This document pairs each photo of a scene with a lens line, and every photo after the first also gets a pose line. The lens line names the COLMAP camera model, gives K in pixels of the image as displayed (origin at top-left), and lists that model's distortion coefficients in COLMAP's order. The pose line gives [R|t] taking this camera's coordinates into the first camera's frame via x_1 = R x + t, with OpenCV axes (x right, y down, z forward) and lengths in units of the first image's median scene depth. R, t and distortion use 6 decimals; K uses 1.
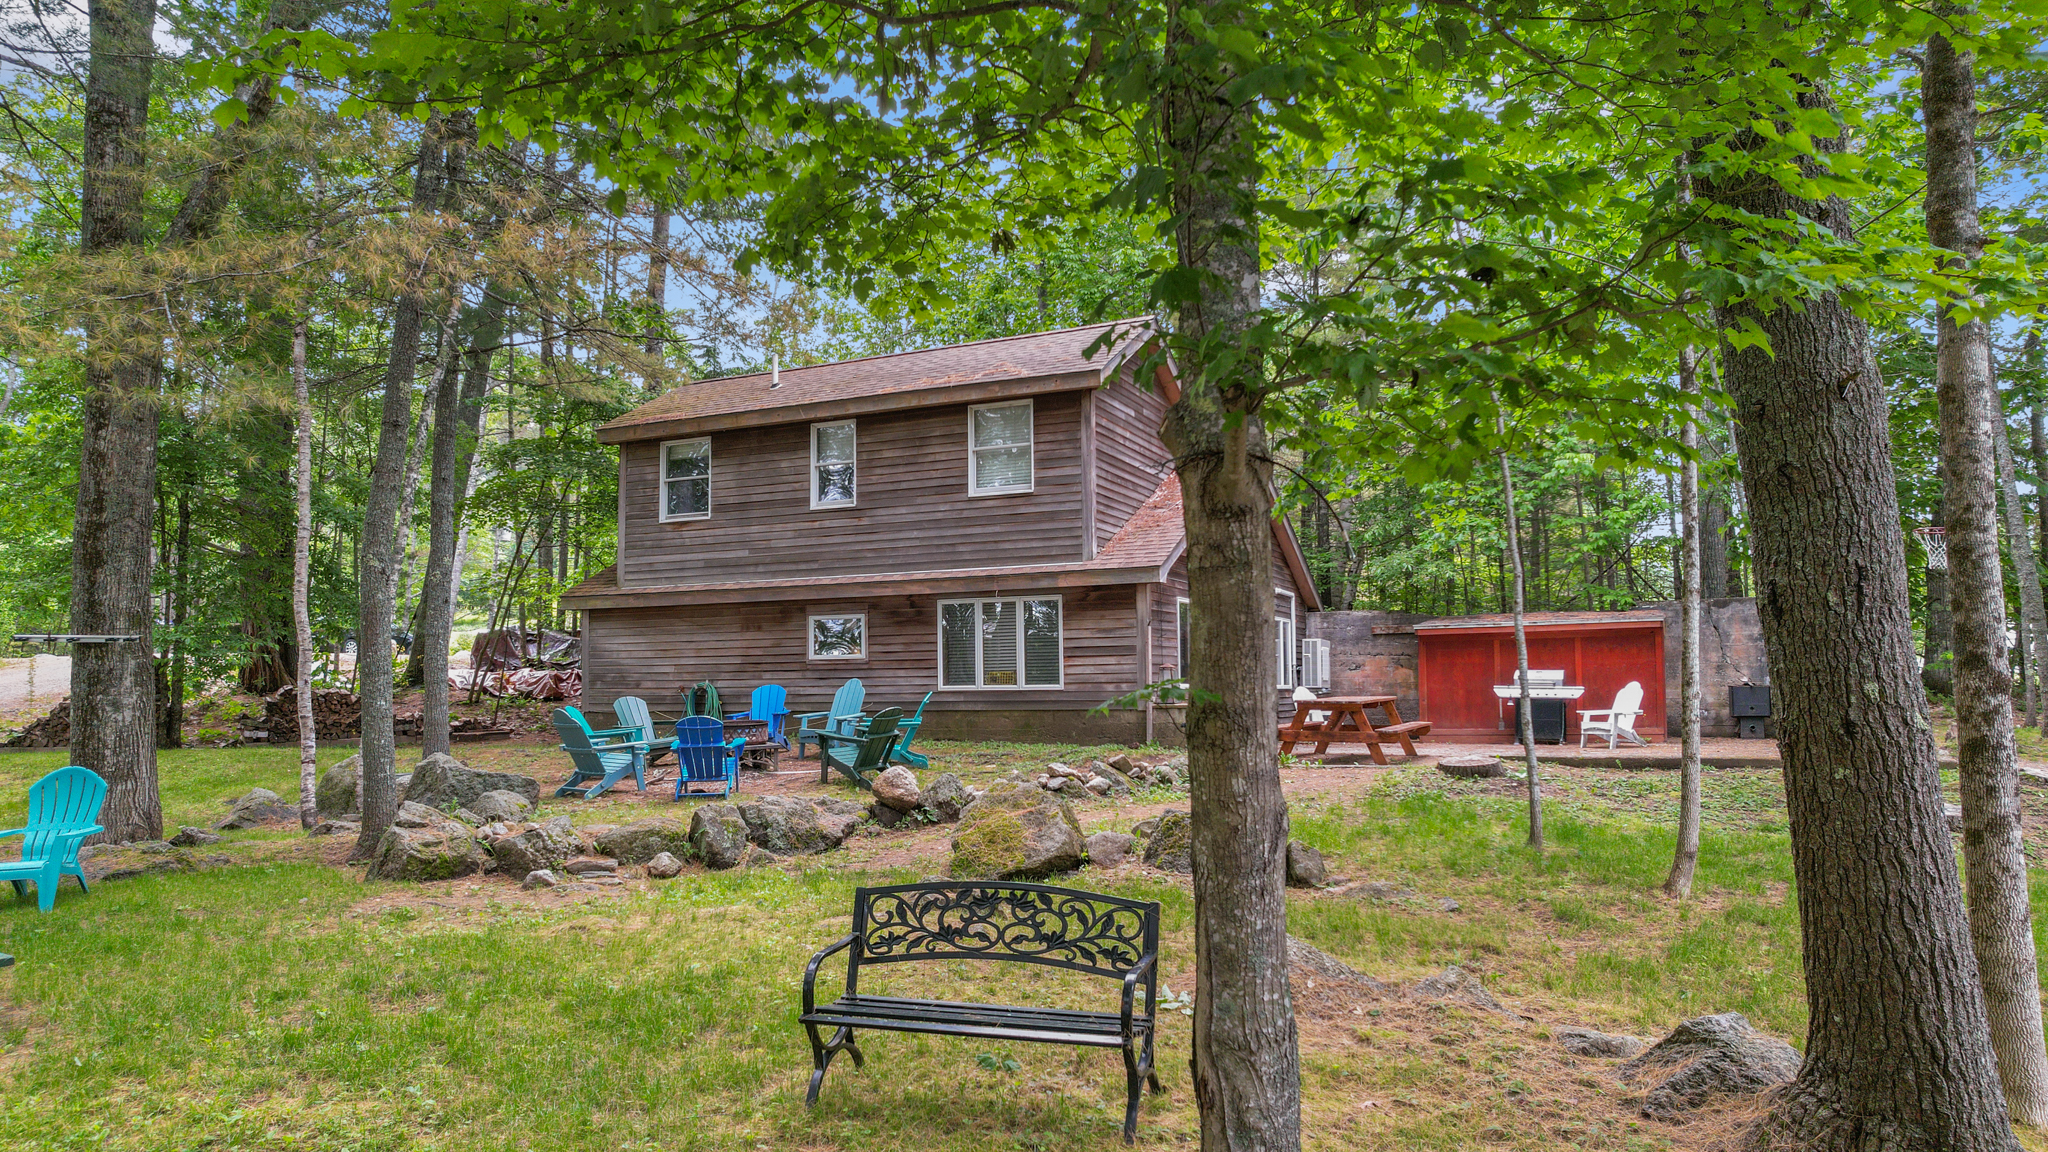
lens RADIAL K [[1336.4, 0, 1023.5], [0, 1336.4, 614.9], [0, 0, 1]] dist [-0.006932, -0.000056]
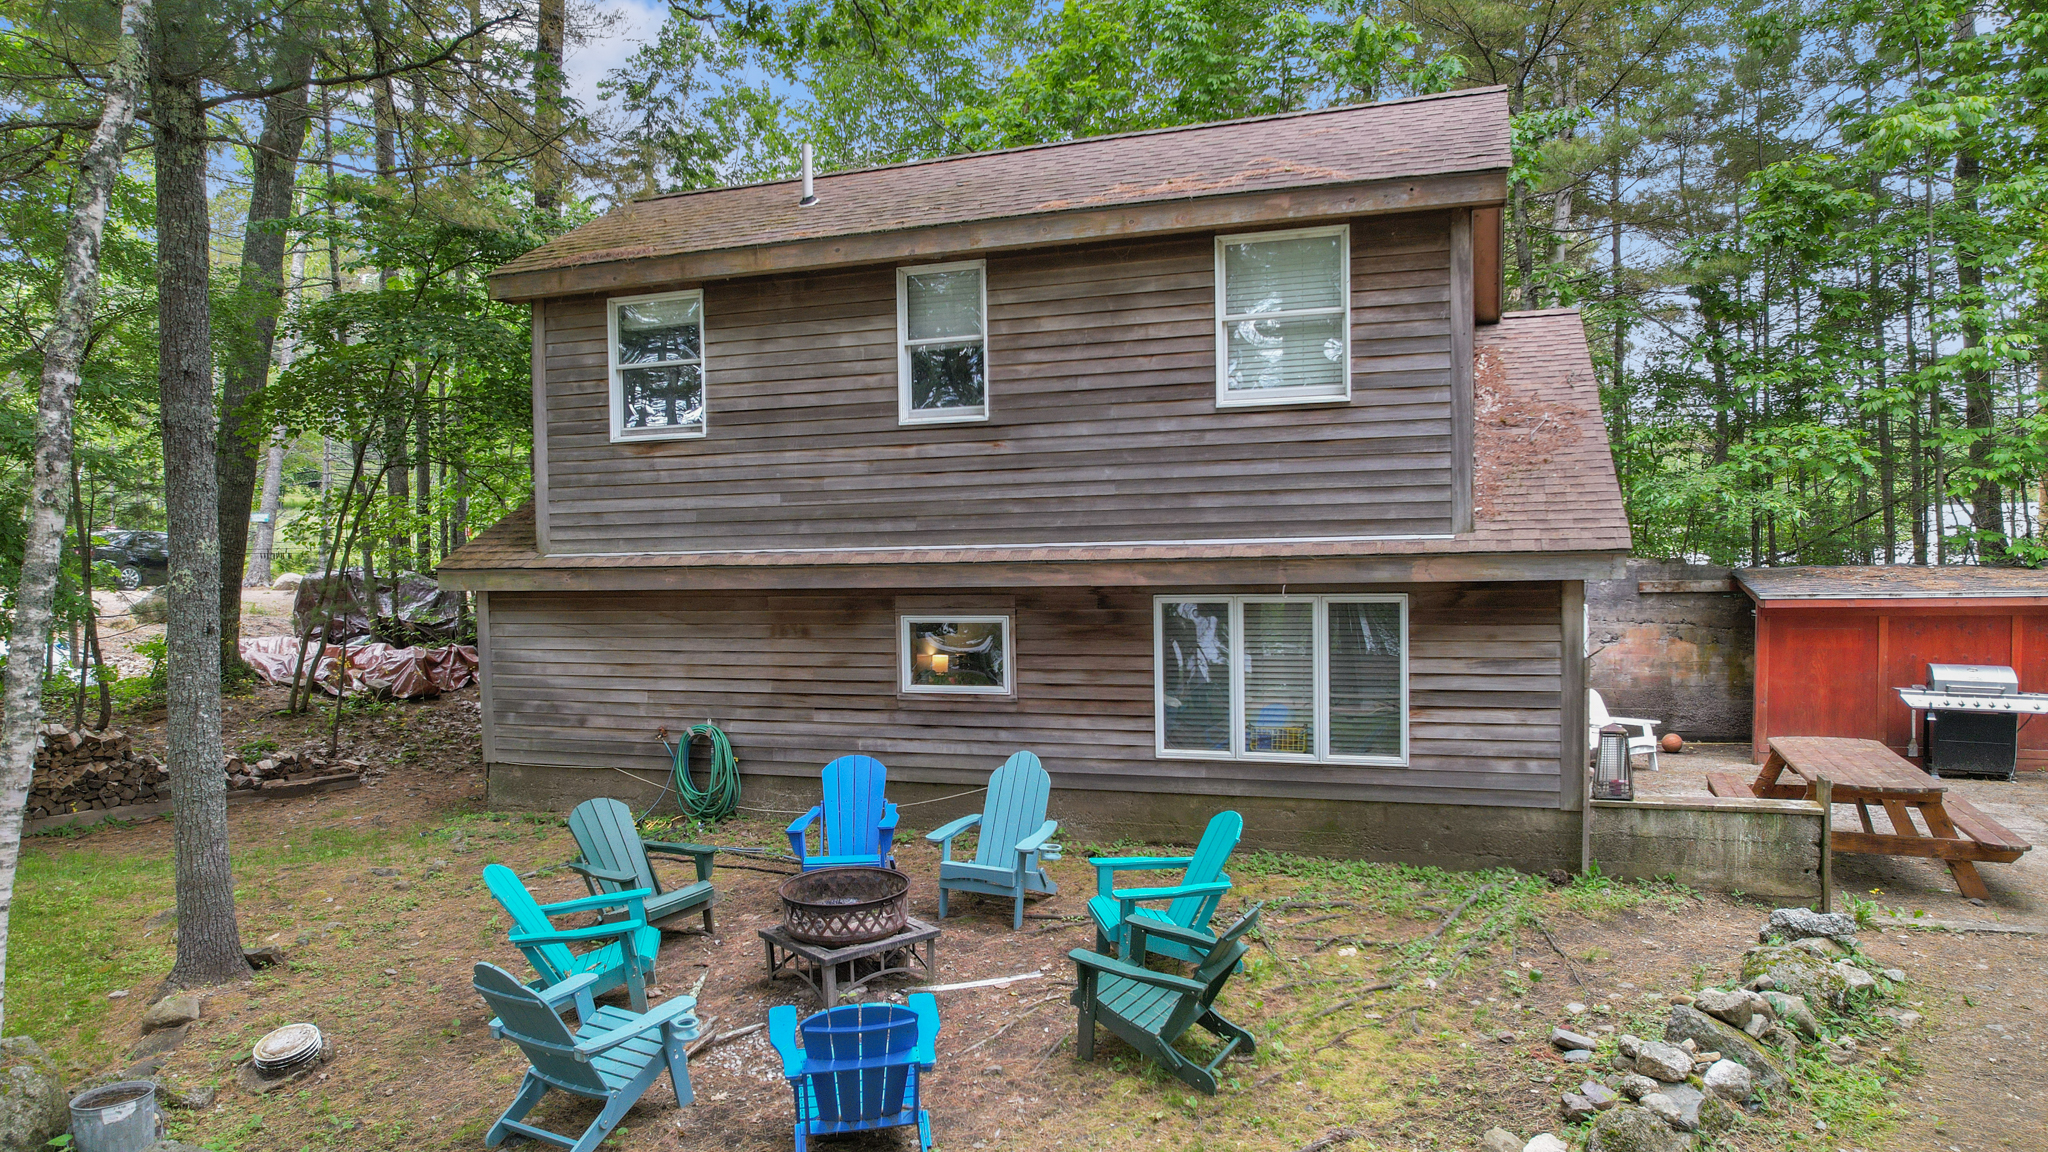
lens RADIAL K [[1337.3, 0, 1026.5], [0, 1337.3, 629.1], [0, 0, 1]] dist [-0.030885, 0.001916]
pose [[0.994701, -0.012581, 0.102035, -0.161896], [0.001344, 0.993991, 0.109457, -0.054006], [-0.102799, -0.108740, 0.988741, 0.427556]]
